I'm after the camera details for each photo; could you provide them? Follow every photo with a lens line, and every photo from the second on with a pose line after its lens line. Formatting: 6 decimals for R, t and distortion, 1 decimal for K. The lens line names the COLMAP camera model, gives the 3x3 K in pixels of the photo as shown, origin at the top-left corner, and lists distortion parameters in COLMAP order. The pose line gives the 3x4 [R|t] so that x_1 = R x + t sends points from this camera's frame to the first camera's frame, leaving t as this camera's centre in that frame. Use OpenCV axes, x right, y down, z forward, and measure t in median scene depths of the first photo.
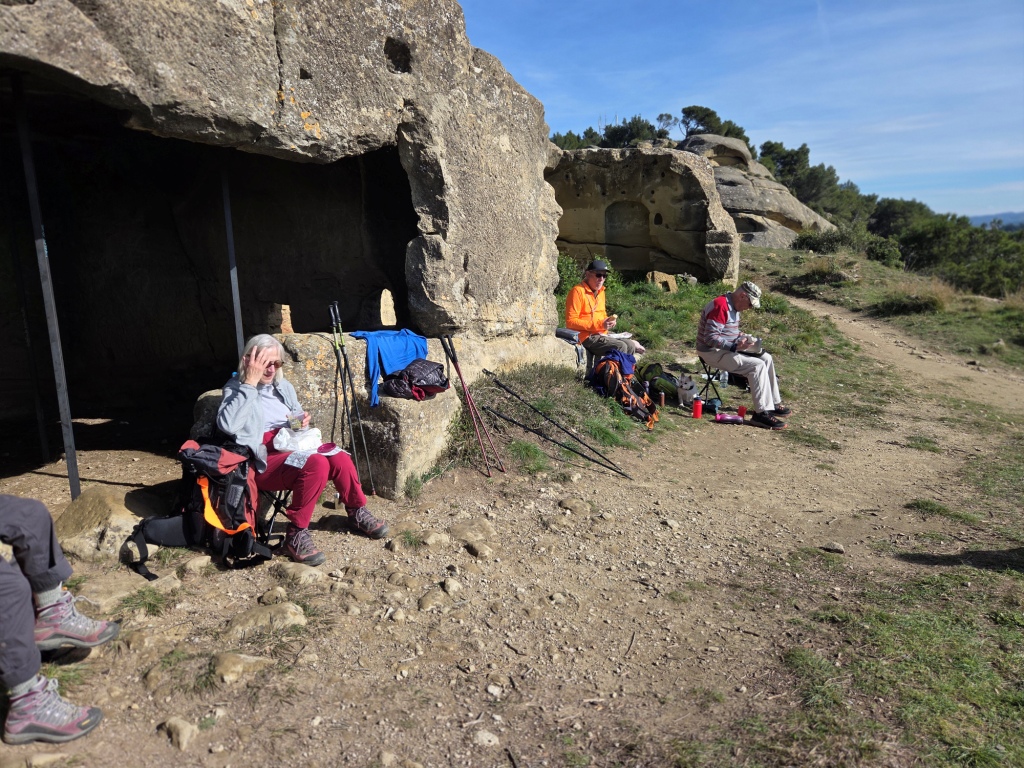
lens RADIAL K [[675.6, 0, 512.0], [0, 675.6, 384.0], [0, 0, 1]] dist [0.067037, -0.042730]
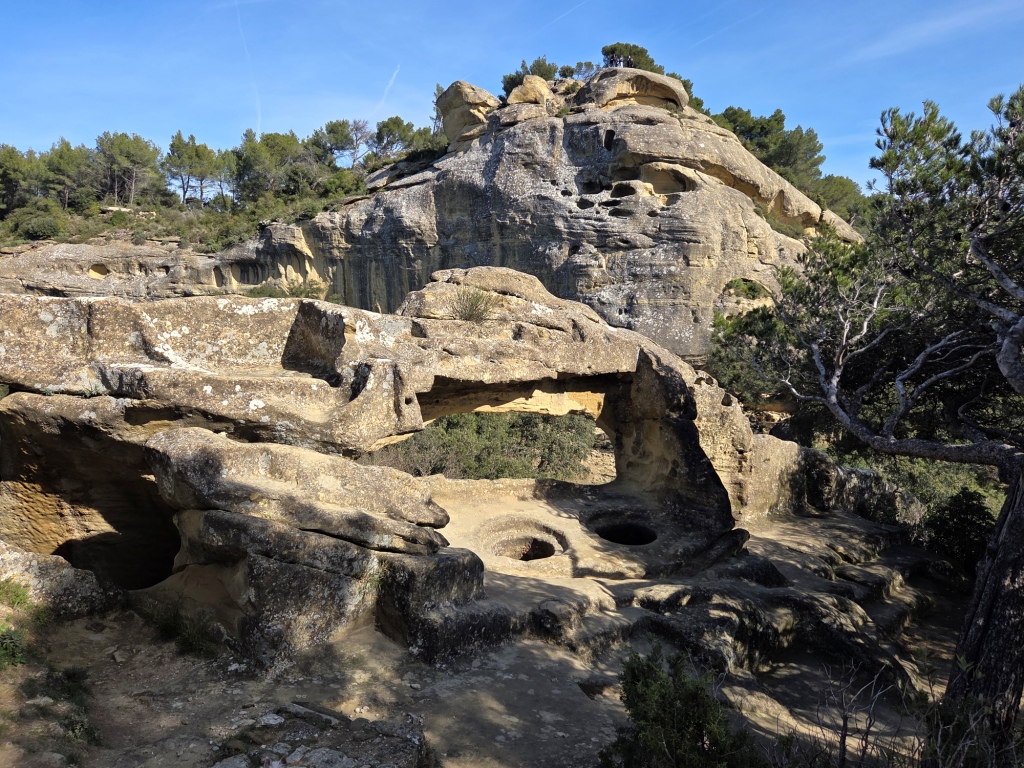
lens RADIAL K [[733.3, 0, 507.8], [0, 733.3, 369.0], [0, 0, 1]] dist [0.065181, -0.041376]
pose [[0.999725, 0.022617, -0.006199, 0.181595], [-0.023169, 0.993453, -0.111864, 0.024175], [0.003629, 0.111977, 0.993704, 0.295904]]
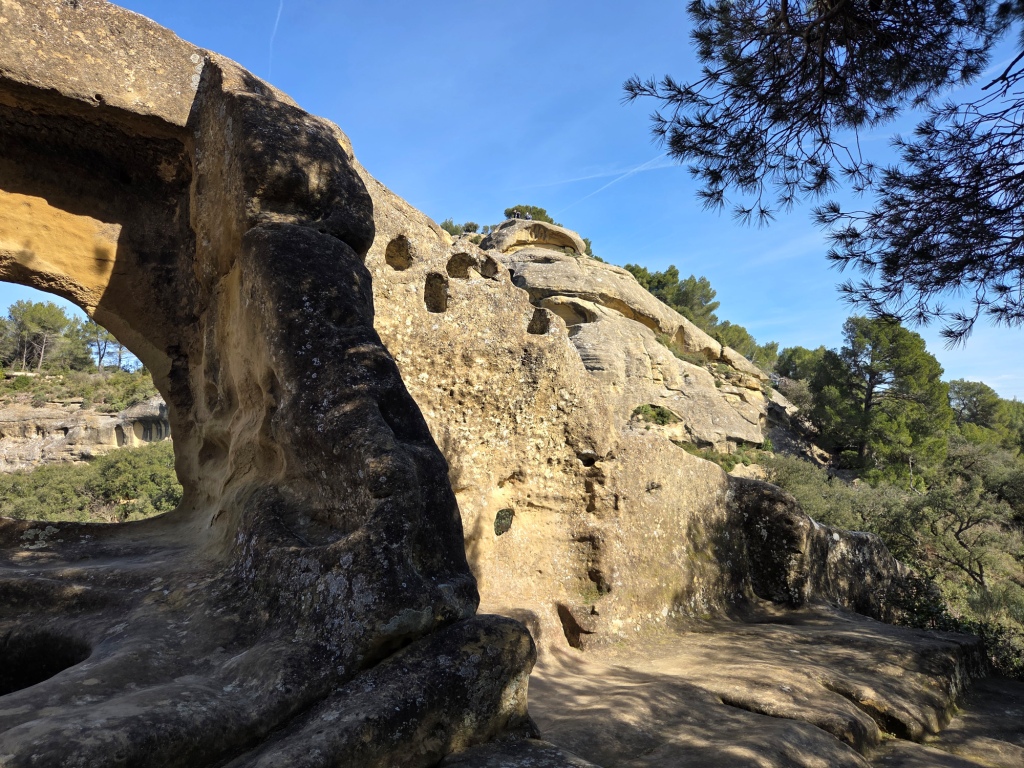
lens RADIAL K [[679.0, 0, 491.7], [0, 679.0, 391.9], [0, 0, 1]] dist [0.060849, -0.045143]
pose [[0.998428, -0.008023, 0.055480, 0.213355], [0.025010, 0.949498, -0.312775, 0.034207], [-0.050169, 0.313671, 0.948206, 0.381067]]
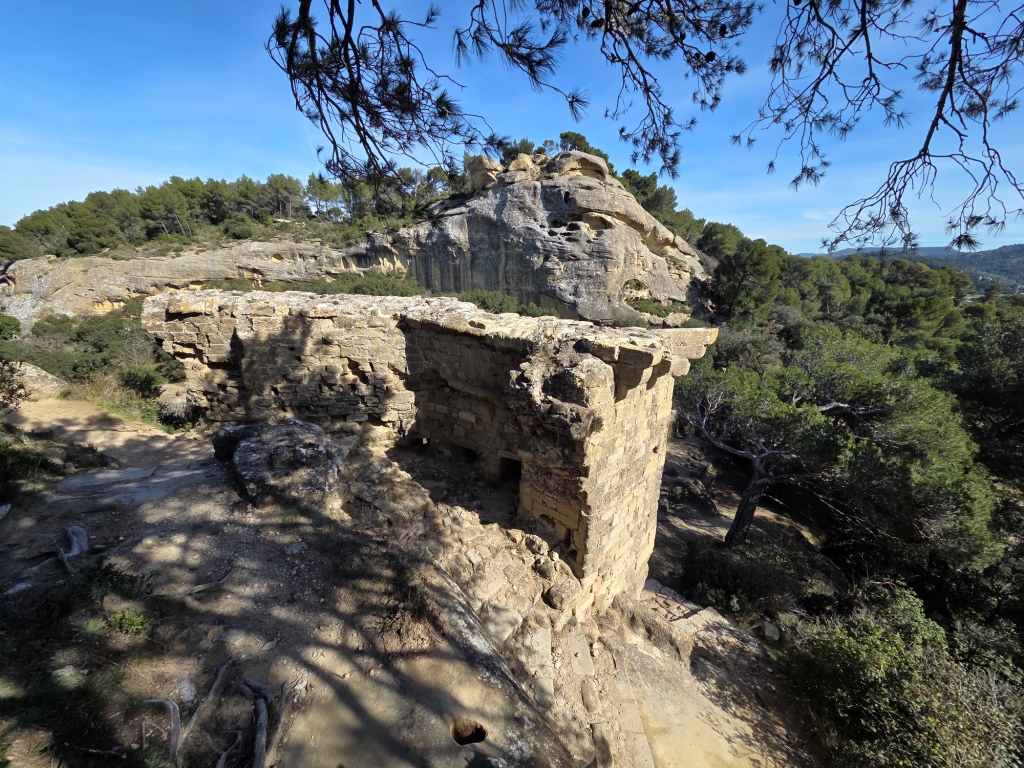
lens RADIAL K [[407.8, 0, 507.4], [0, 407.8, 378.9], [0, 0, 1]] dist [0.002082, -0.002009]
pose [[0.998524, 0.025570, 0.047912, 0.141340], [-0.029342, 0.996384, 0.079741, -0.009025], [-0.045699, -0.081029, 0.995663, 0.240646]]
